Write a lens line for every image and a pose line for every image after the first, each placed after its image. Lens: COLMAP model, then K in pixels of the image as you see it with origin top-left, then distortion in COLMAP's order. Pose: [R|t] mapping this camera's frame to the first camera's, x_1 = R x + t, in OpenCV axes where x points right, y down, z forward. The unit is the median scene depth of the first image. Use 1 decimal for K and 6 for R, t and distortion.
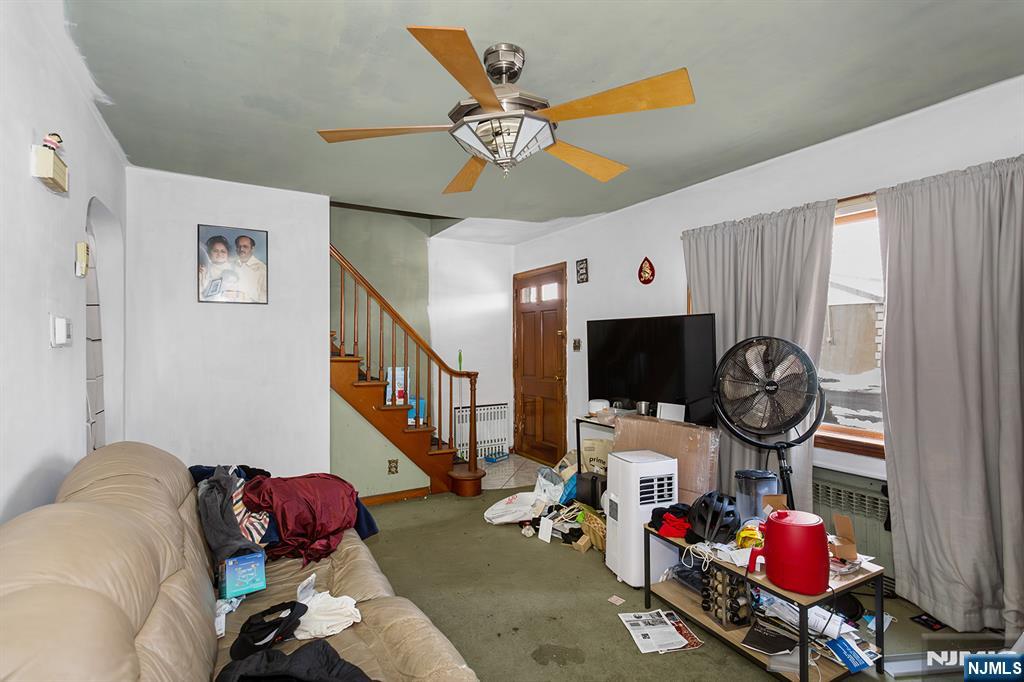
lens RADIAL K [[497.1, 0, 508.1], [0, 497.1, 340.6], [0, 0, 1]] dist [0.001655, 0.000383]
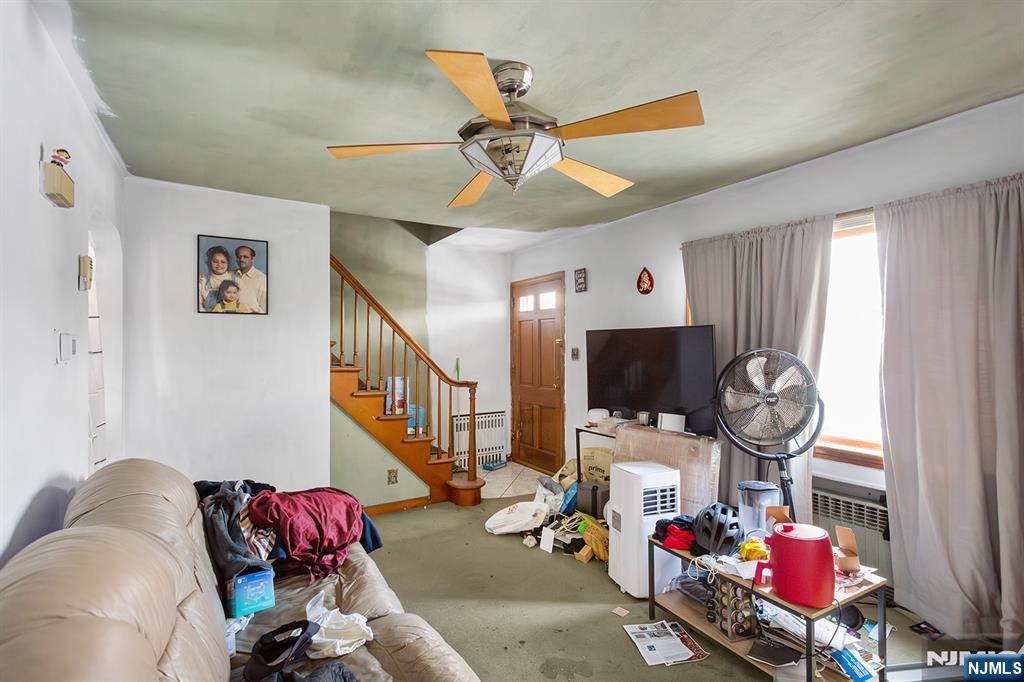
lens RADIAL K [[497.1, 0, 508.8], [0, 497.1, 342.3], [0, 0, 1]] dist [0.001655, 0.000383]
pose [[0.999819, -0.000140, 0.019001, -0.028598], [0.000222, 0.999991, -0.004281, -0.018966], [-0.019001, 0.004285, 0.999810, -0.004265]]
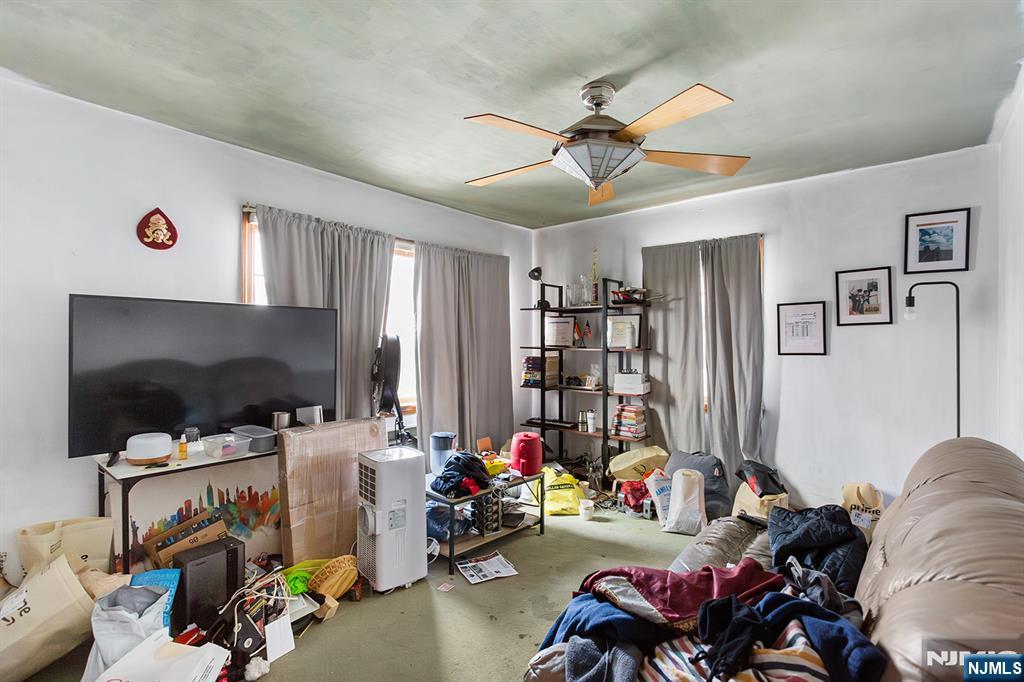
lens RADIAL K [[497.1, 0, 513.0], [0, 497.1, 342.3], [0, 0, 1]] dist [0.001655, 0.000383]
pose [[-0.366893, 0.000519, 0.930263, -0.825181], [-0.002412, 0.999996, -0.001510, 0.016365], [-0.930260, -0.002798, -0.366890, 1.300882]]
